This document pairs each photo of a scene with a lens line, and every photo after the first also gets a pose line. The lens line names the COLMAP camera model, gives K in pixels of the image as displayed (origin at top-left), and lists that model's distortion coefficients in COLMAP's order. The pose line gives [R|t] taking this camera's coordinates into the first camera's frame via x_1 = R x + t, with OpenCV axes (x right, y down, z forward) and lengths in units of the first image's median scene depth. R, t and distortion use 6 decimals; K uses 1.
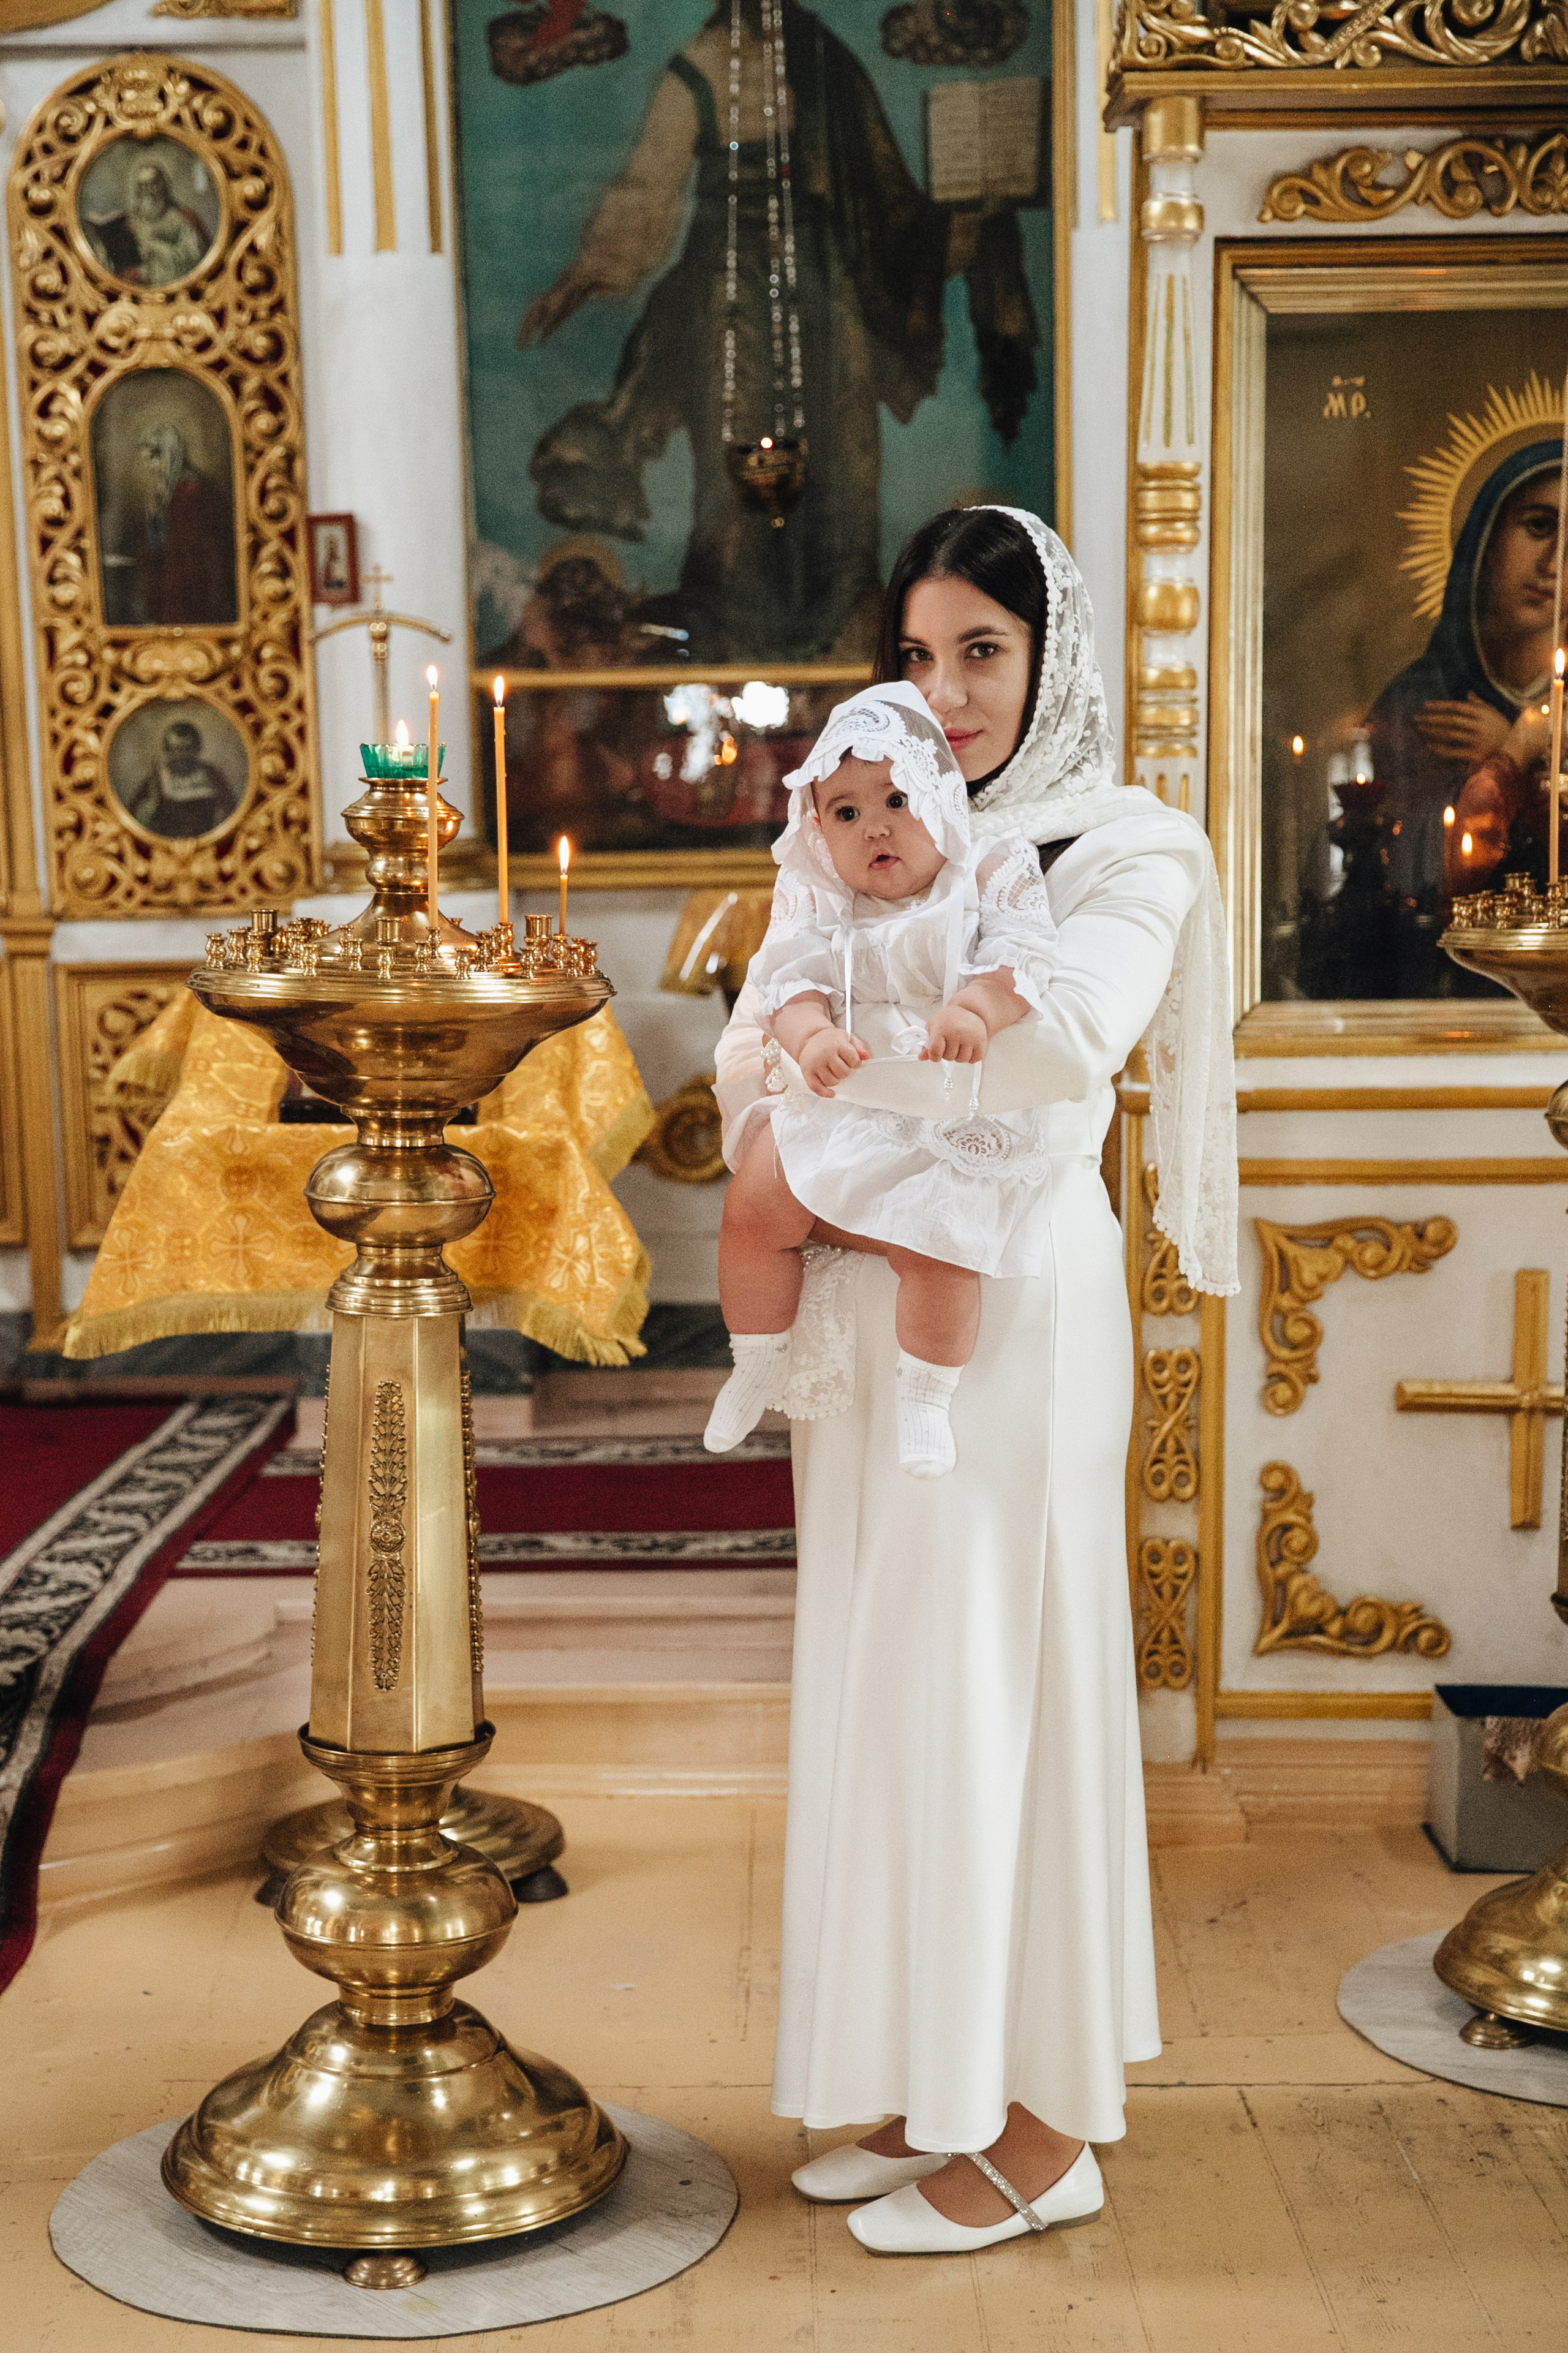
lens RADIAL K [[3859.8, 0, 708.8], [0, 3859.8, 1290.8], [0, 0, 1]] dist [0.108830, 0.126701]
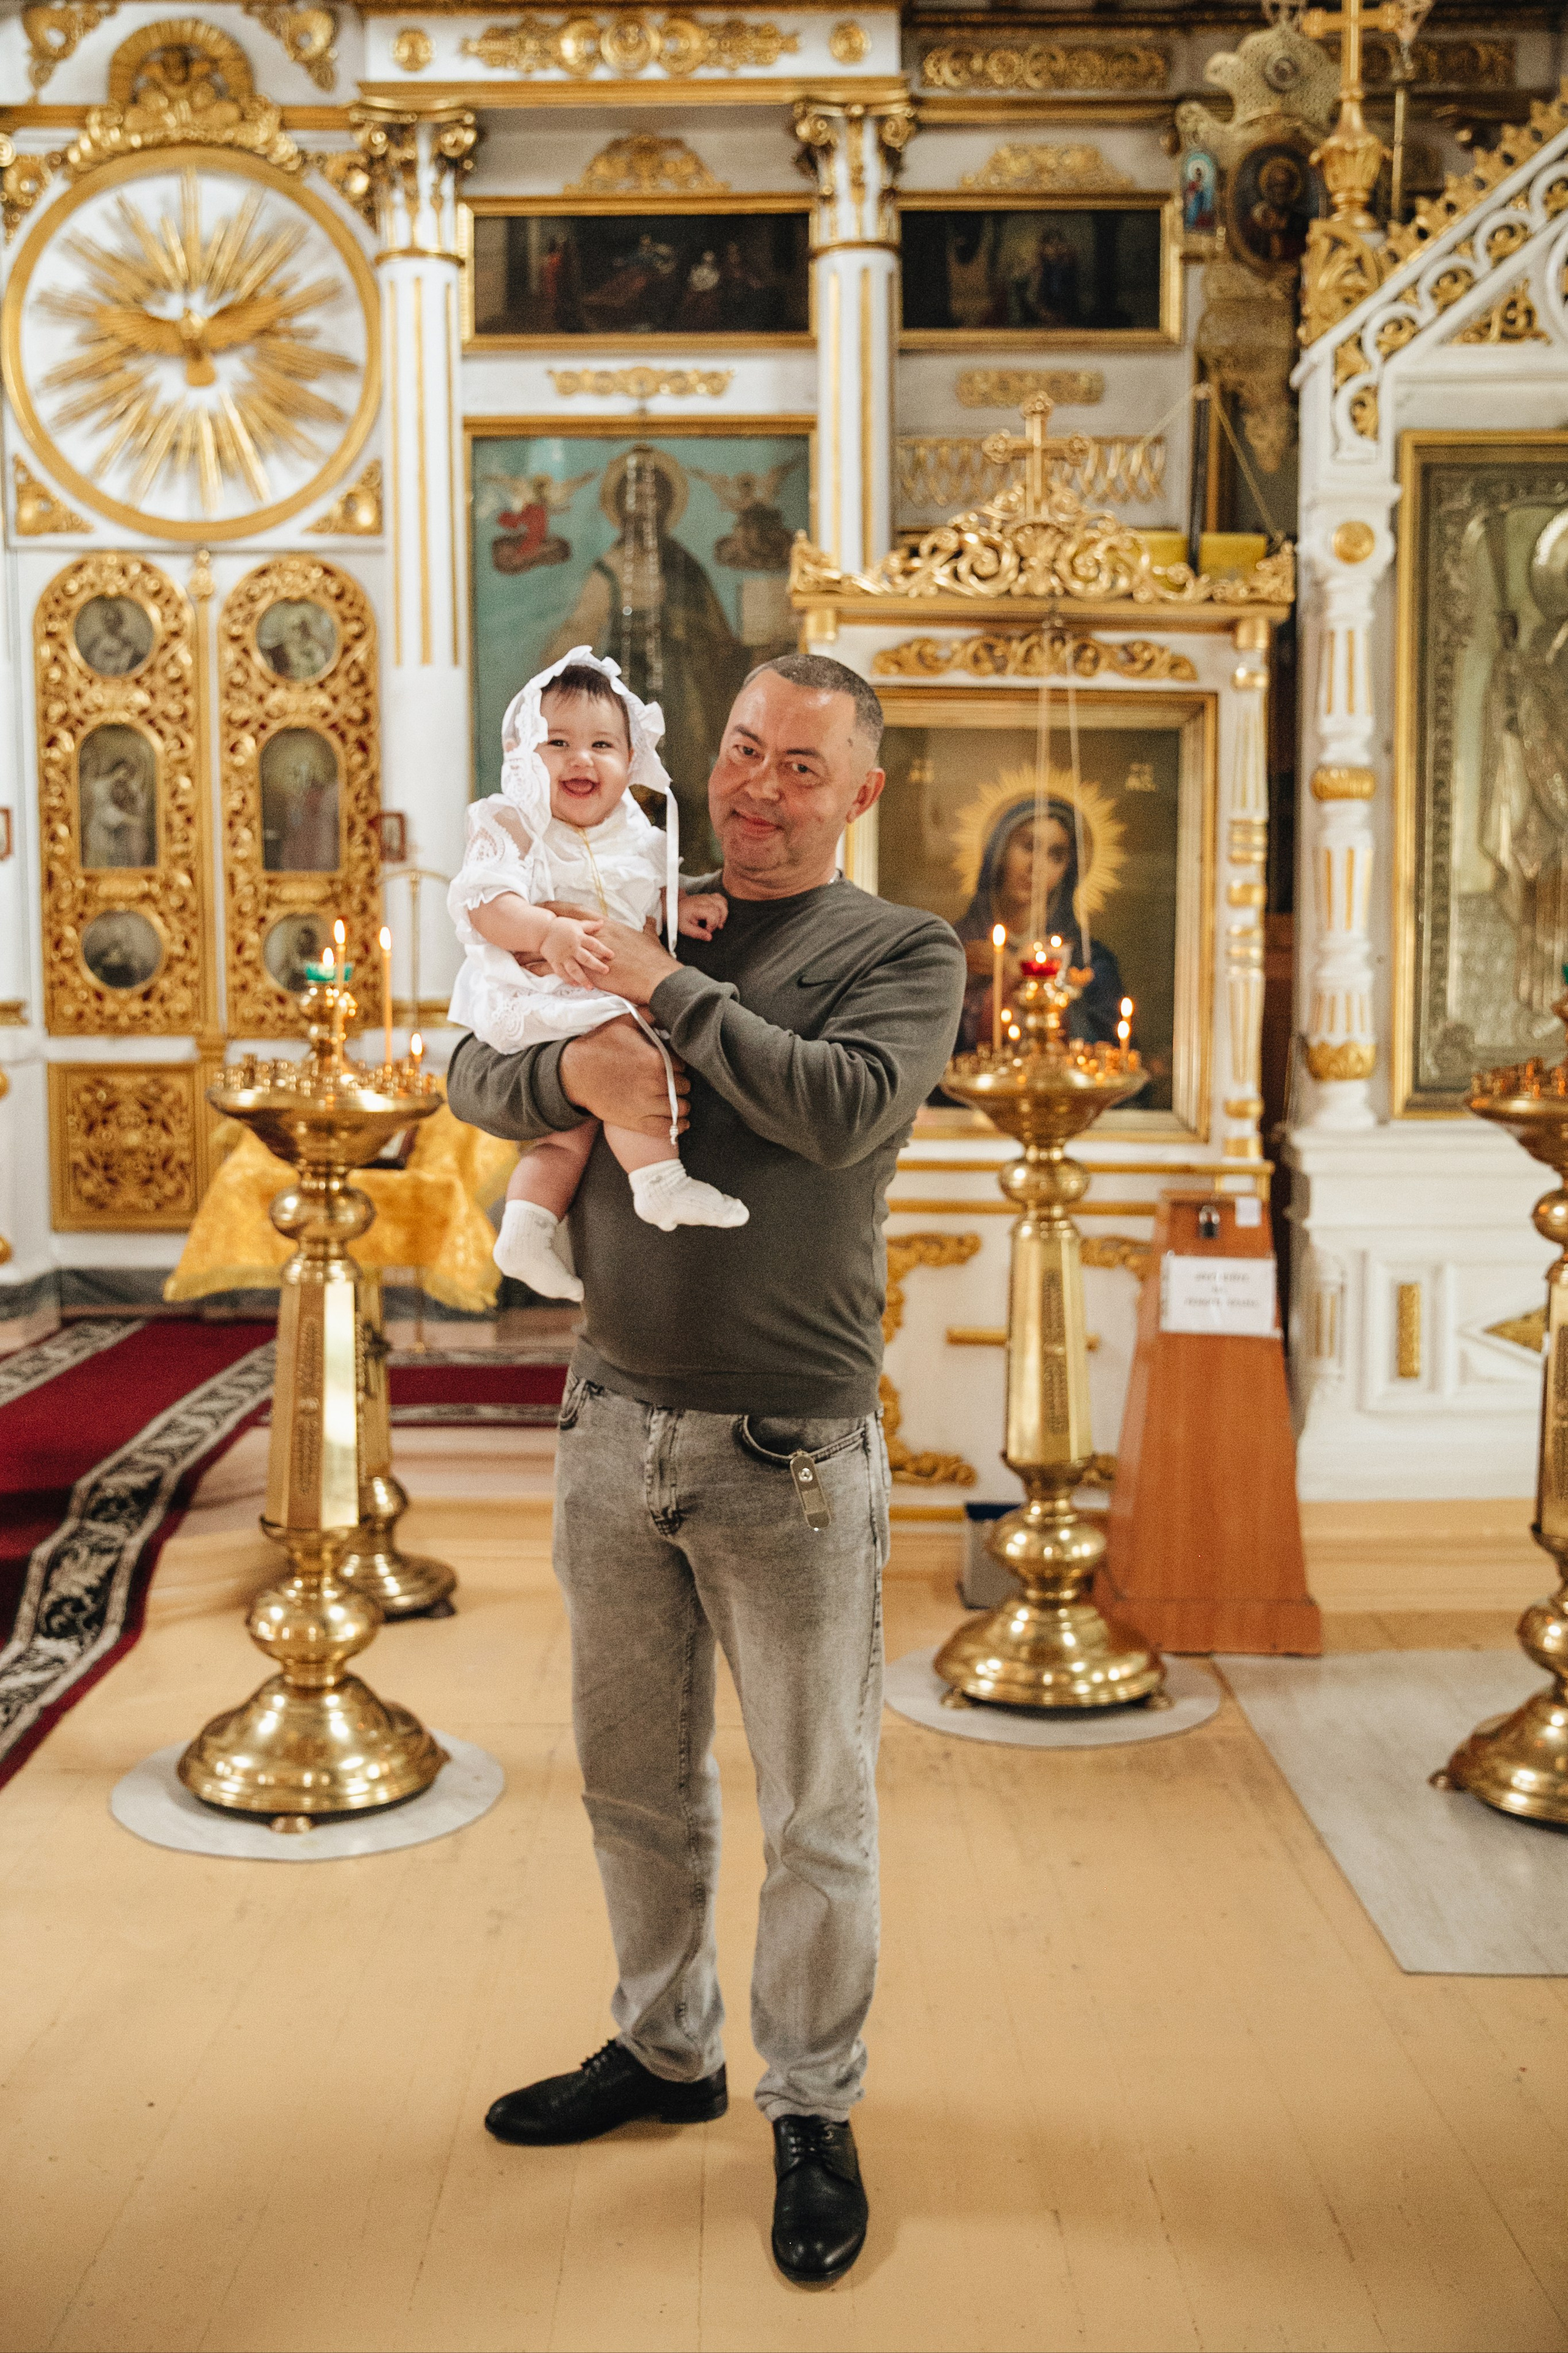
lens RADIAL K [[2351.3, 0, 755.7], [0, 2351.3, 1115.0], [0, 0, 1]] dist [-0.024511, 0.102268]
pose [[0.999685, 0.020267, 0.014796, 0.073266], [-0.019355, 0.998048, -0.059378, -0.007283], [-0.015971, 0.059073, 0.998126, -0.060763]]
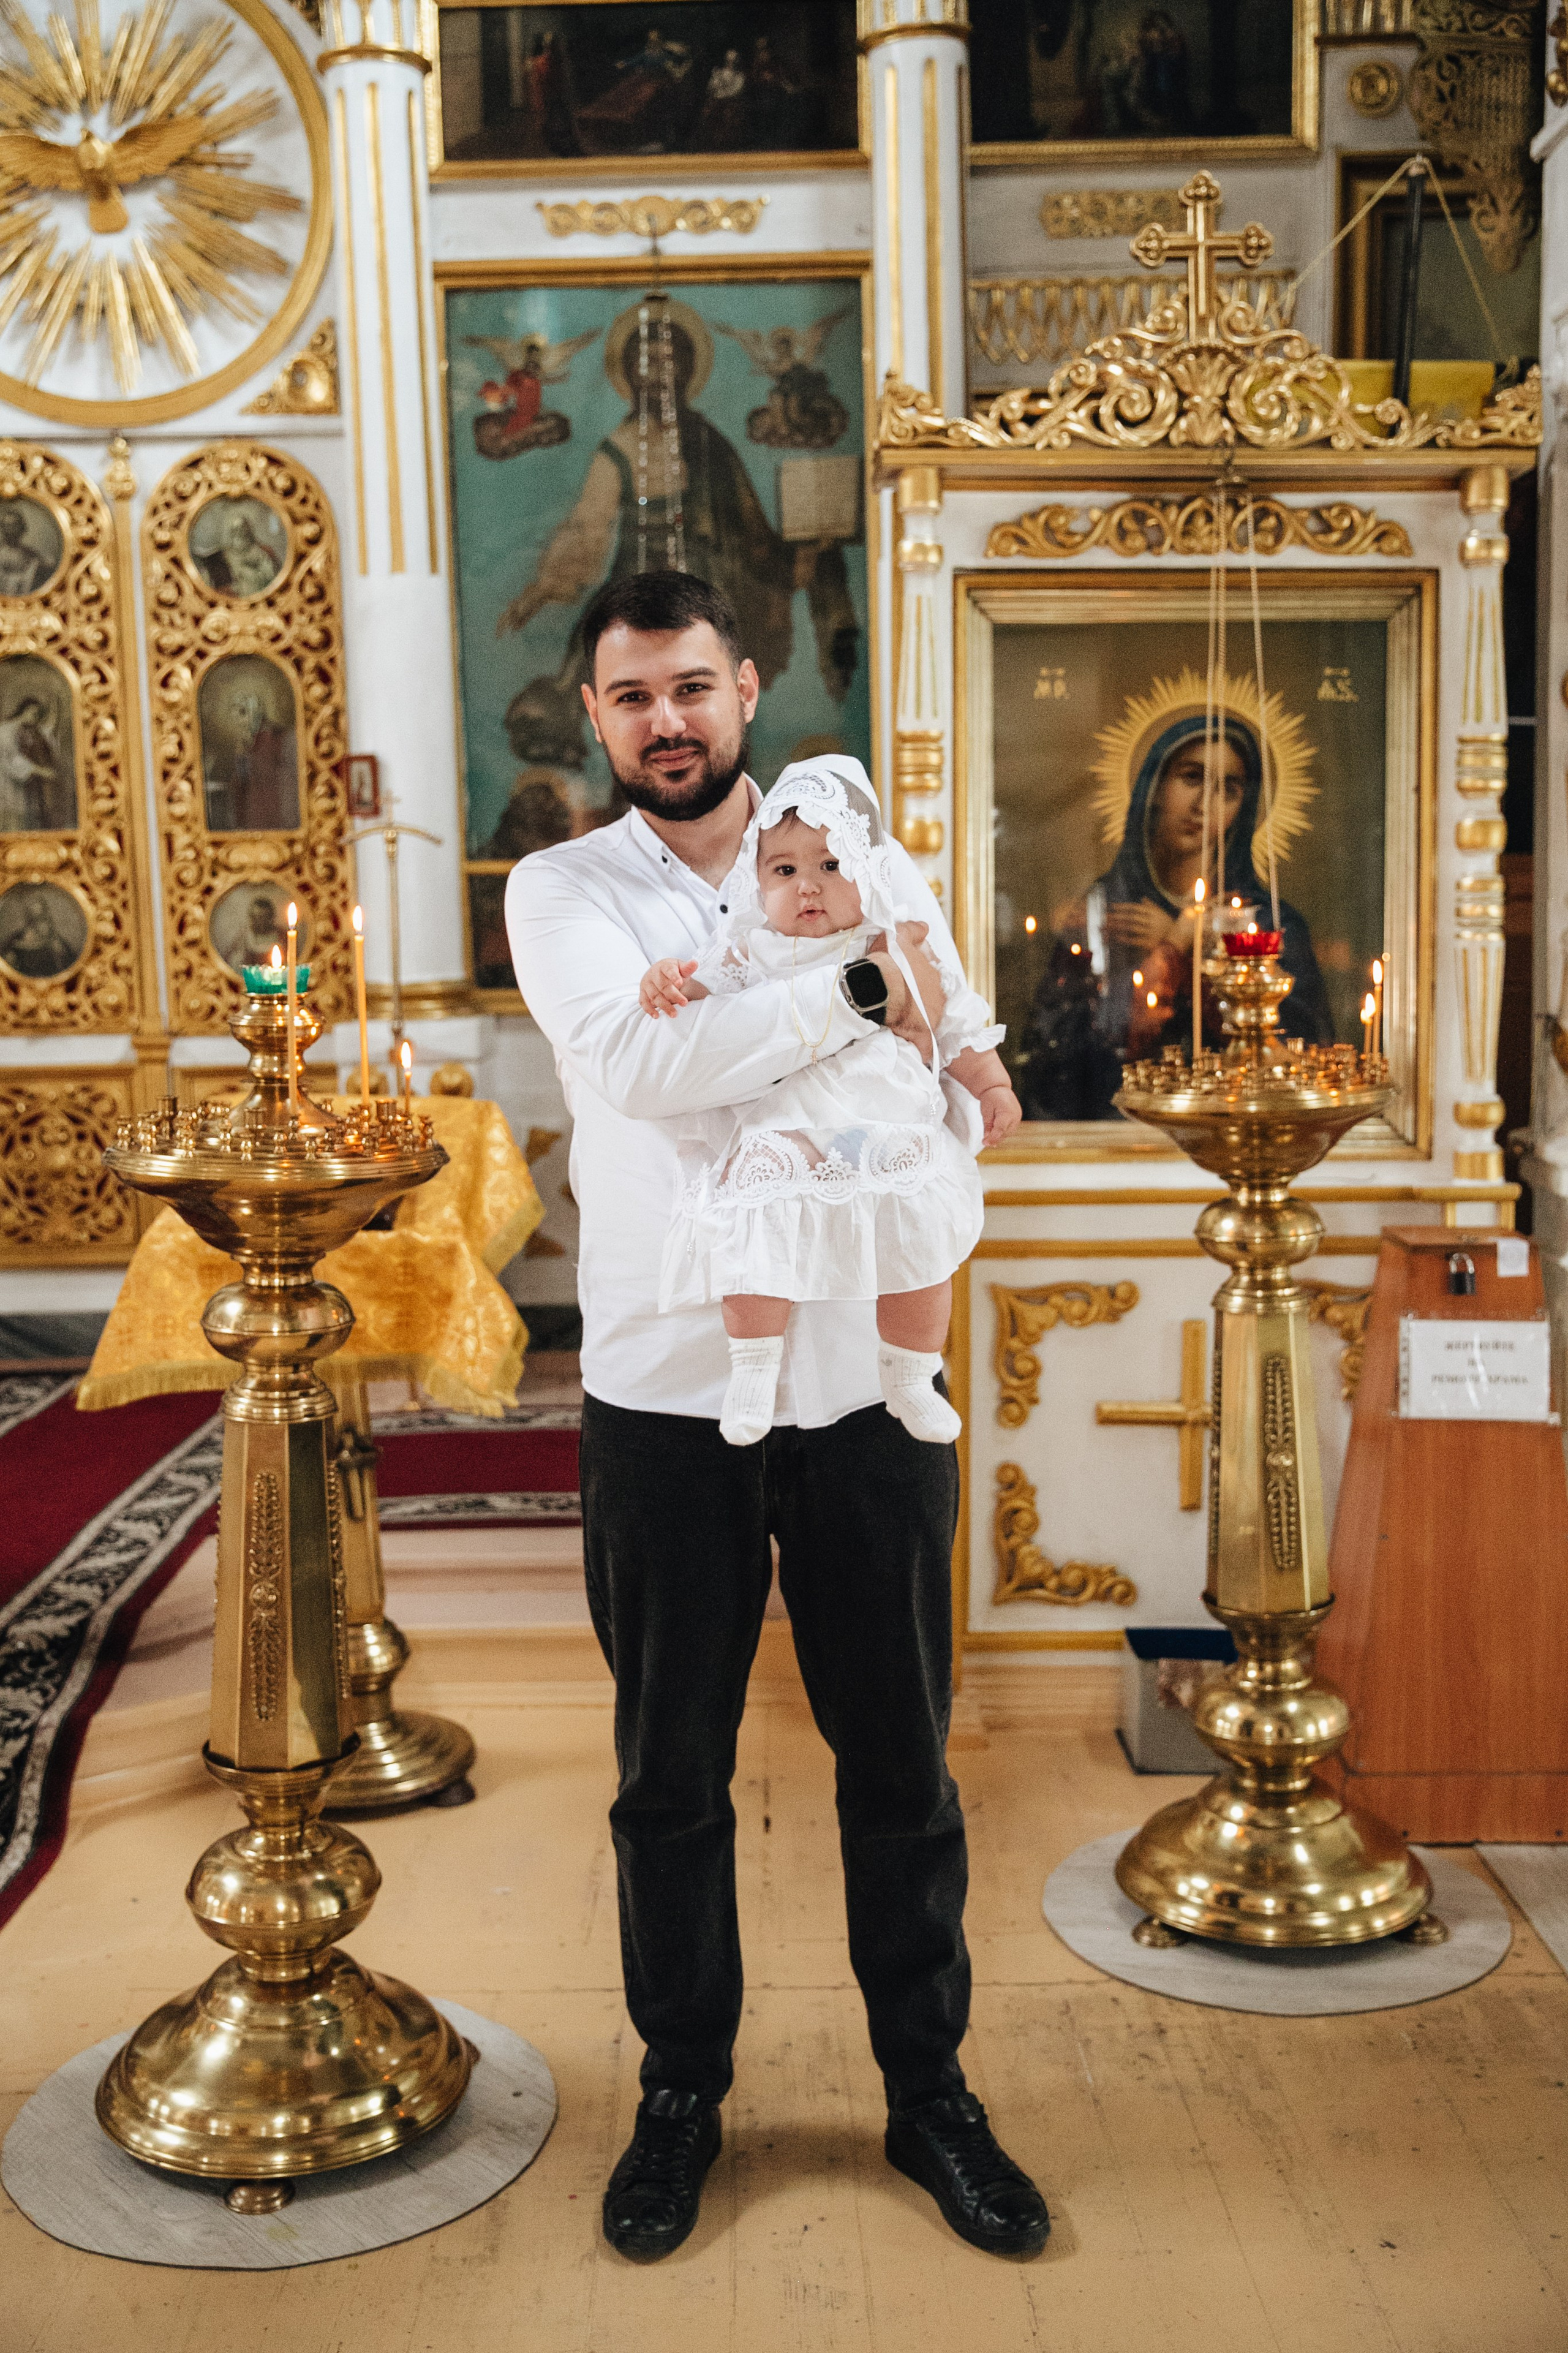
lens RADIAL K [[2444.0, 0, 763.1], [0, 2444.0, 1170.8], [0, 0, 1]] dist [-0.018371, 0.122584]
pose [[0.999797, -0.003172, 0.019903, 0.044119], [0.003547, 0.999817, -0.018814, -0.041982], [-0.019840, 0.018880, 0.999625, 0.146456]]
